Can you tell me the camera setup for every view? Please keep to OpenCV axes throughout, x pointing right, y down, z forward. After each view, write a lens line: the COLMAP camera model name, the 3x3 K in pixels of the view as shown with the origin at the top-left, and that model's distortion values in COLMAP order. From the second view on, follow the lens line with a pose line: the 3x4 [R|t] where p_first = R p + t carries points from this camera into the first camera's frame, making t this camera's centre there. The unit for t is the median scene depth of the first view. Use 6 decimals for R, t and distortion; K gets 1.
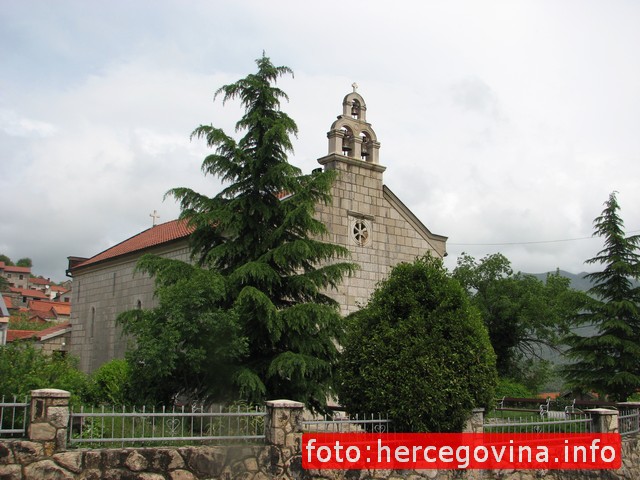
lens RADIAL K [[685.7, 0, 325.2], [0, 685.7, 241.5], [0, 0, 1]] dist [-0.214496, 0.287118]
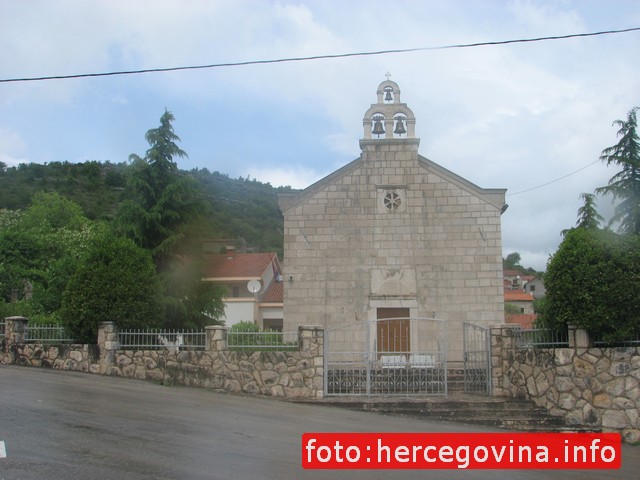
lens RADIAL K [[685.7, 0, 325.2], [0, 685.7, 241.5], [0, 0, 1]] dist [-0.214496, 0.287118]
pose [[0.720588, -0.125850, -0.681846, 0.736758], [0.136777, 0.989867, -0.038153, 0.081154], [0.679739, -0.065769, 0.730500, 0.080661]]
